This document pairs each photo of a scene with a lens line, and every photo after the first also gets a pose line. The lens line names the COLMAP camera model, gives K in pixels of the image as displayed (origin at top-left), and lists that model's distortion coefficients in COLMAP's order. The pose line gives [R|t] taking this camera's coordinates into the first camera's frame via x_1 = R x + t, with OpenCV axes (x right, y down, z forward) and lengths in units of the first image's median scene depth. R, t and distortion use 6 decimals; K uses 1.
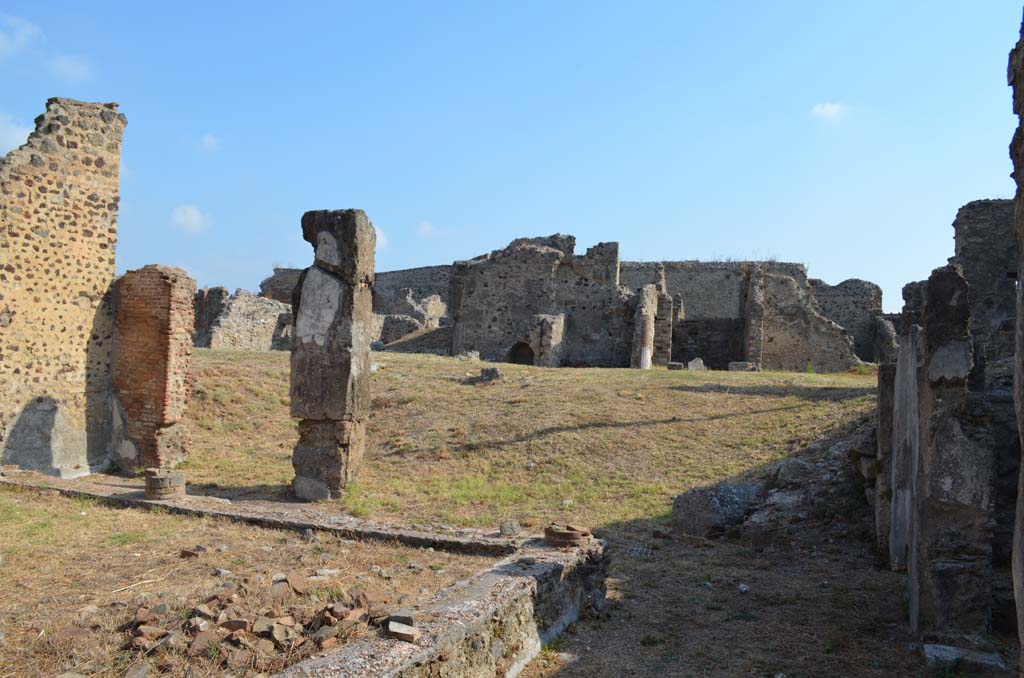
lens RADIAL K [[807.6, 0, 512.0], [0, 807.6, 339.0], [0, 0, 1]] dist [-0.091704, 0.021635]
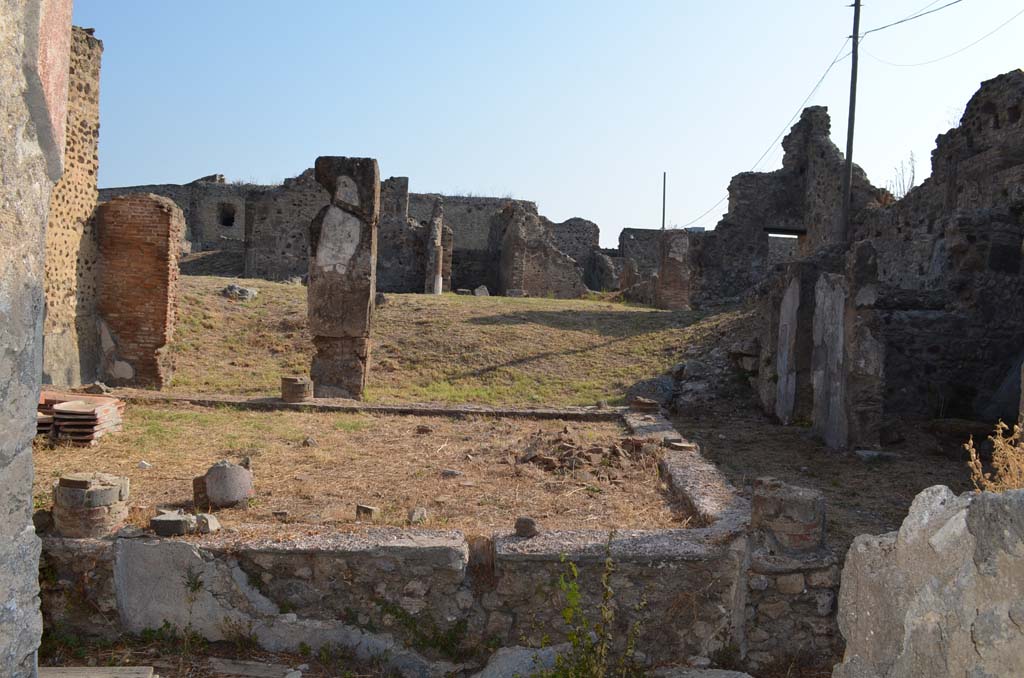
lens RADIAL K [[807.6, 0, 512.0], [0, 807.6, 339.0], [0, 0, 1]] dist [-0.091704, 0.021635]
pose [[0.920523, -0.013050, 0.390471, -0.415381], [-0.023167, 0.995860, 0.087898, -0.005398], [-0.390002, -0.089958, 0.916410, -0.160500]]
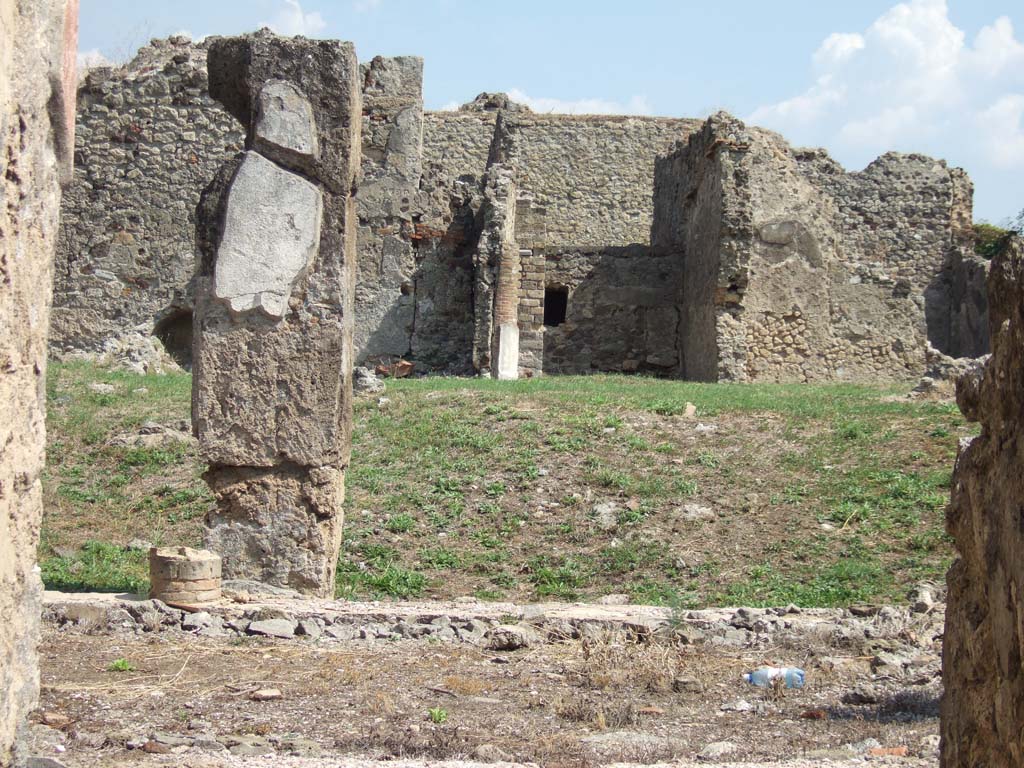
lens RADIAL K [[2450.7, 0, 512.0], [0, 2450.7, 384.0], [0, 0, 1]] dist [0.017728, -0.001777]
pose [[0.952268, -0.004440, 0.305230, -0.494677], [-0.006113, 0.999416, 0.033612, -0.001060], [-0.305201, -0.033873, 0.951685, -0.421139]]
